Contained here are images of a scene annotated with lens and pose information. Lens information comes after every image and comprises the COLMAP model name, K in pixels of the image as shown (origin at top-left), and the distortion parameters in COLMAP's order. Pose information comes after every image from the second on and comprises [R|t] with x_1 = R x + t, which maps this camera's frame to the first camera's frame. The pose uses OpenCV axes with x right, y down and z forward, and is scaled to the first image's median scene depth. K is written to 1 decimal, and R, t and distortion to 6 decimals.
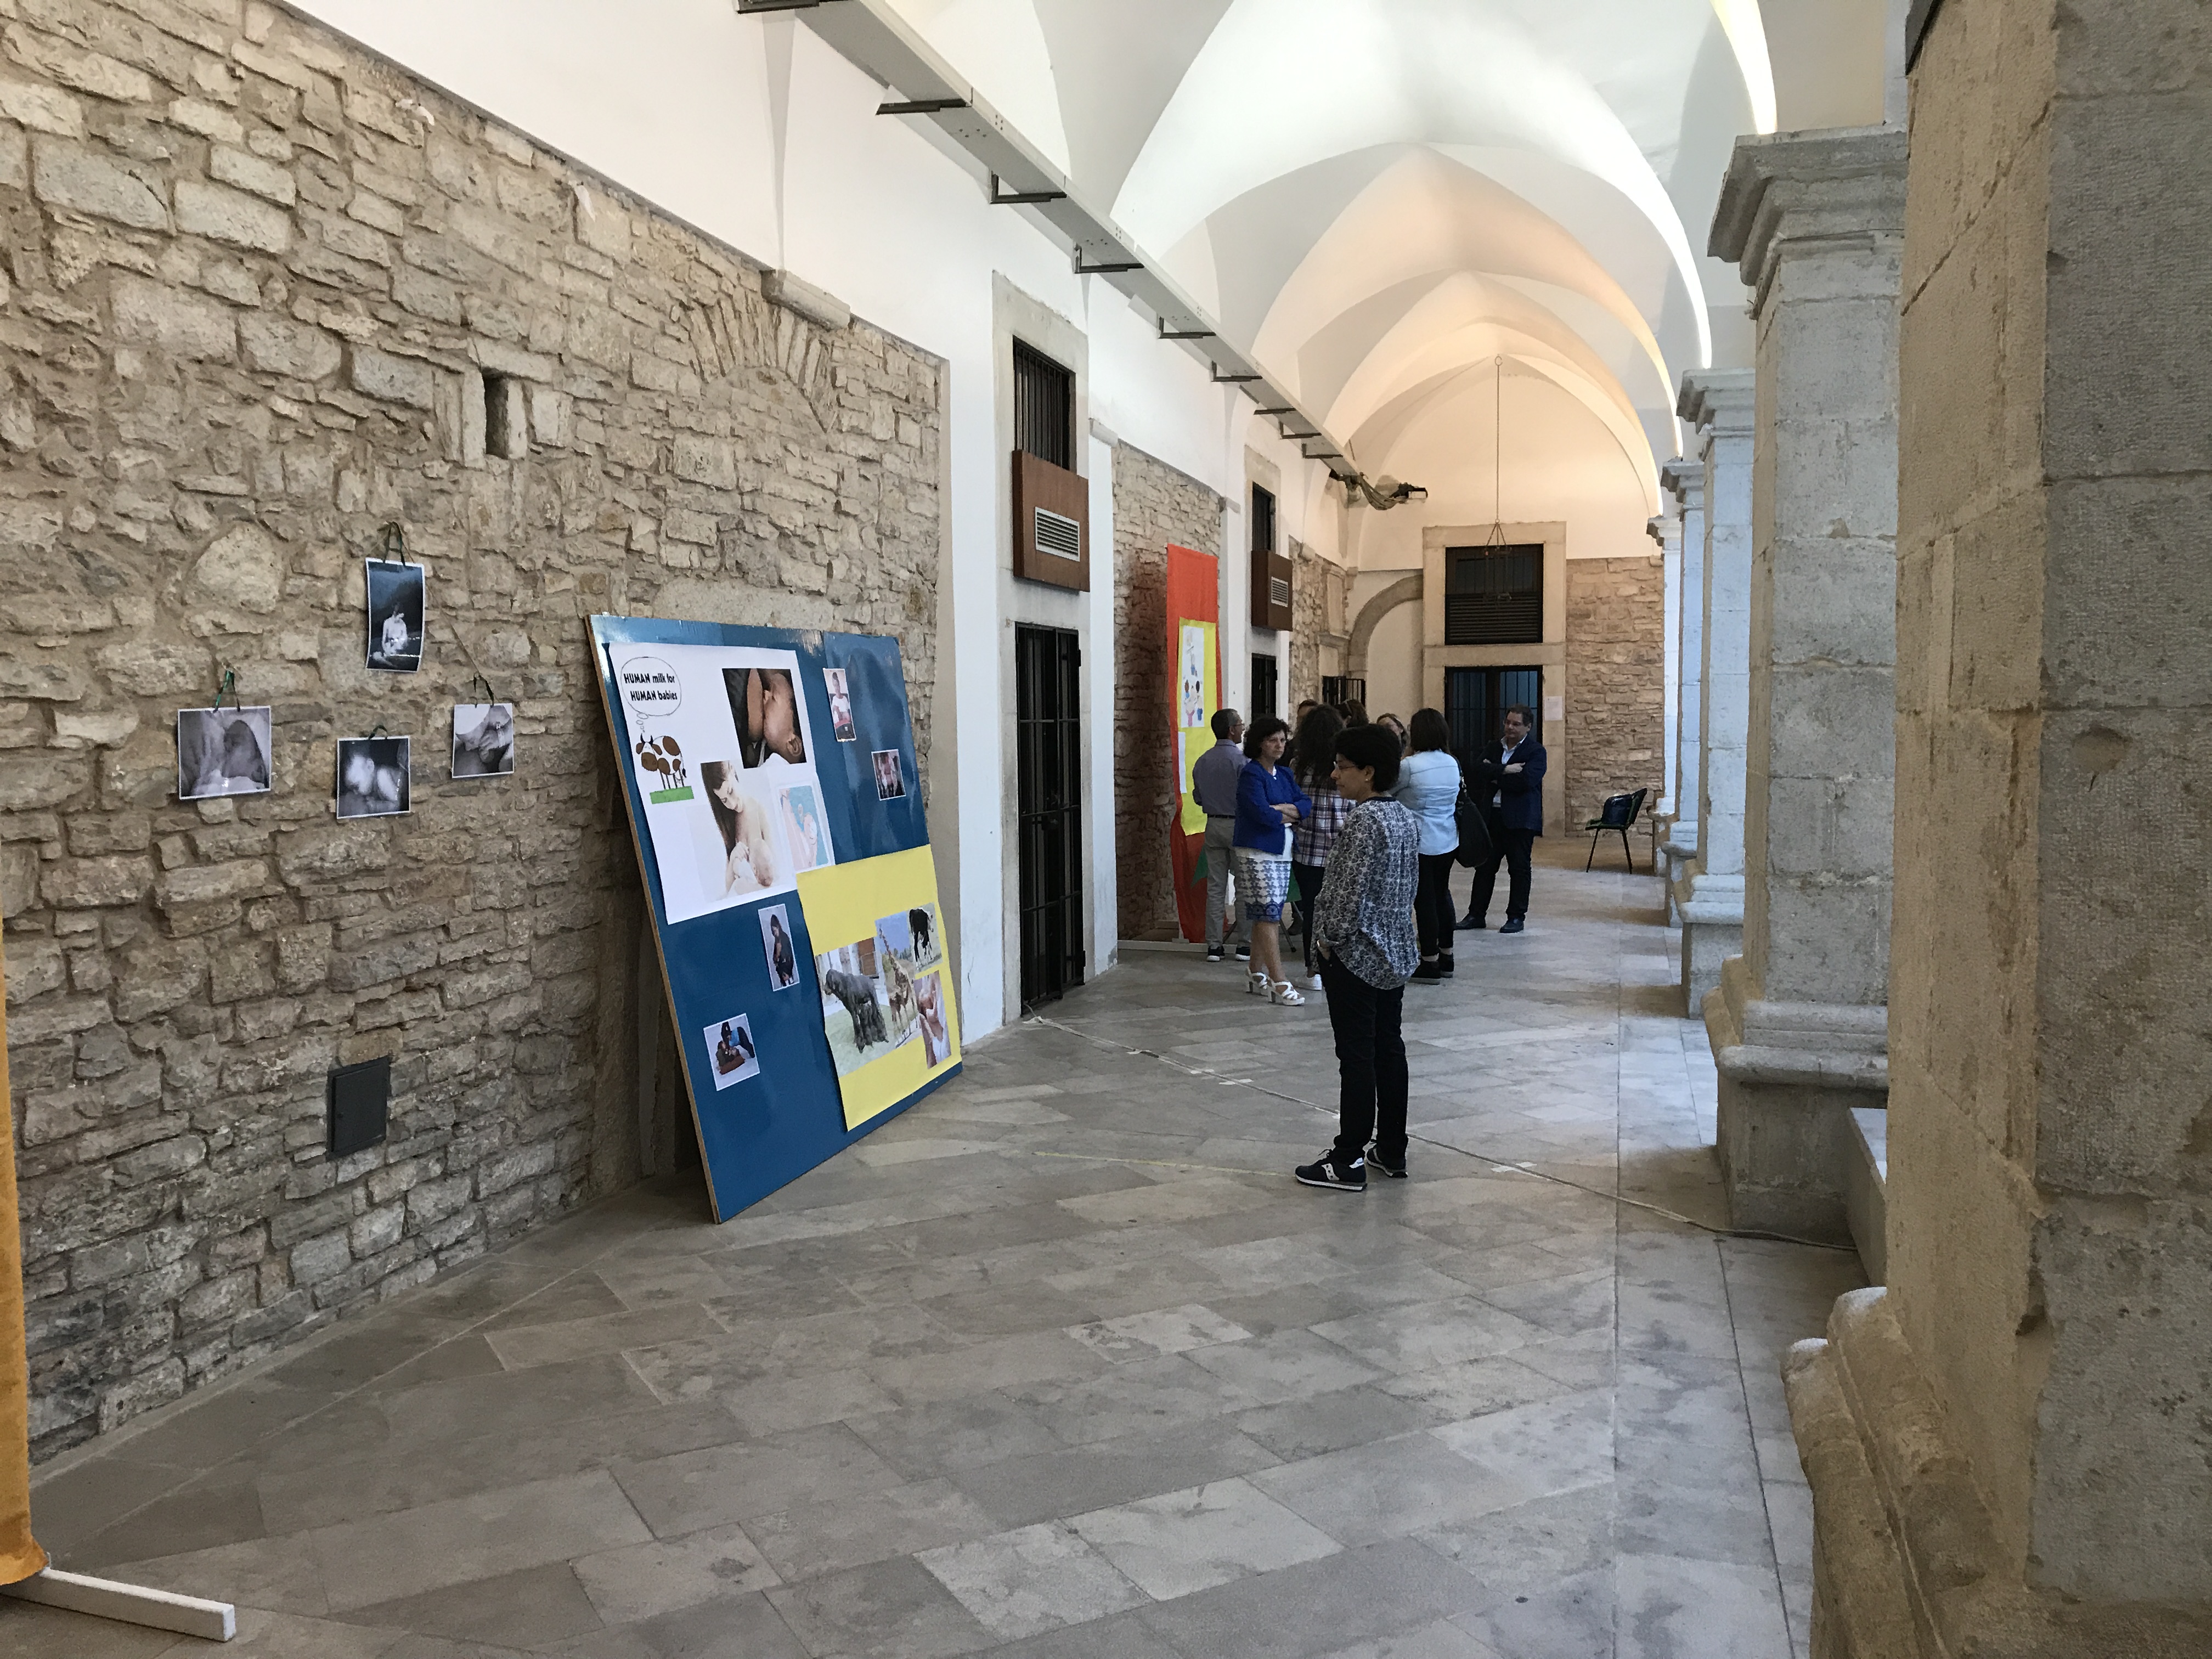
lens RADIAL K [[1797.4, 0, 1108.3], [0, 1797.4, 820.4], [0, 0, 1]] dist [-0.010185, 0.014888]
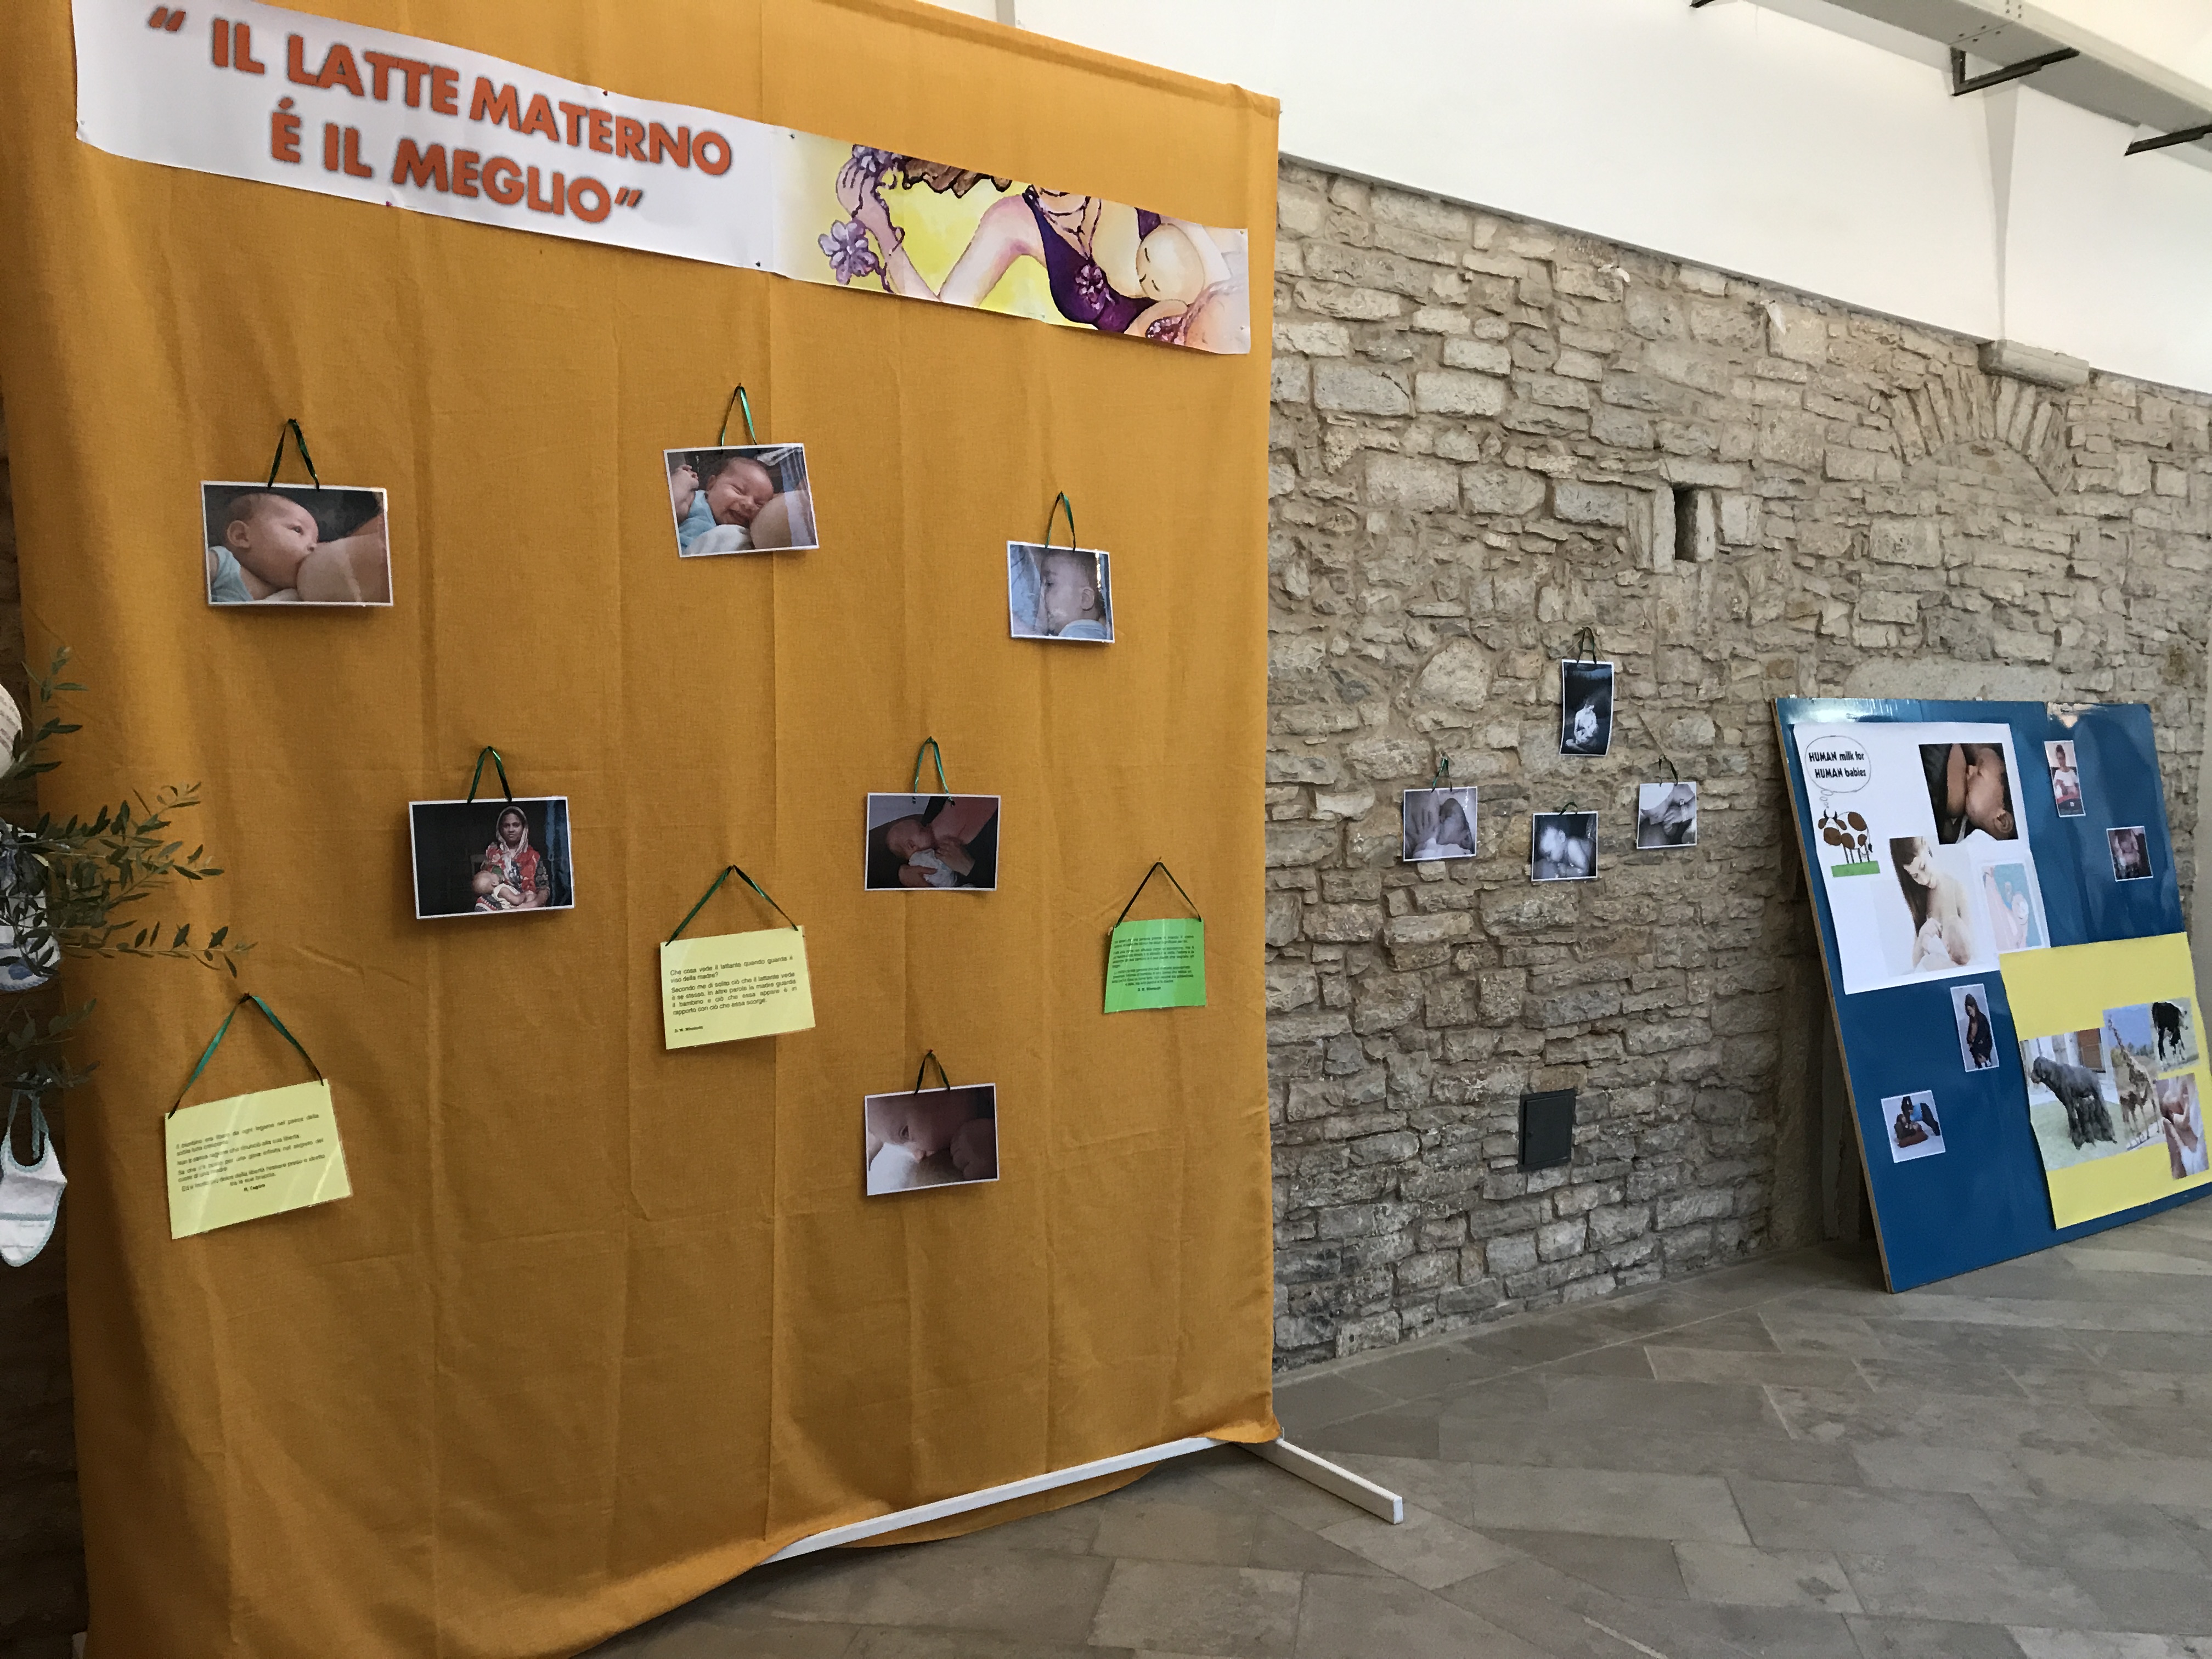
lens RADIAL K [[1797.4, 0, 1108.3], [0, 1797.4, 820.4], [0, 0, 1]] dist [-0.010185, 0.014888]
pose [[0.769712, 0.008186, -0.638338, 0.109837], [-0.033628, 0.999049, -0.027736, 0.001377], [0.637505, 0.042815, 0.769256, -0.089129]]
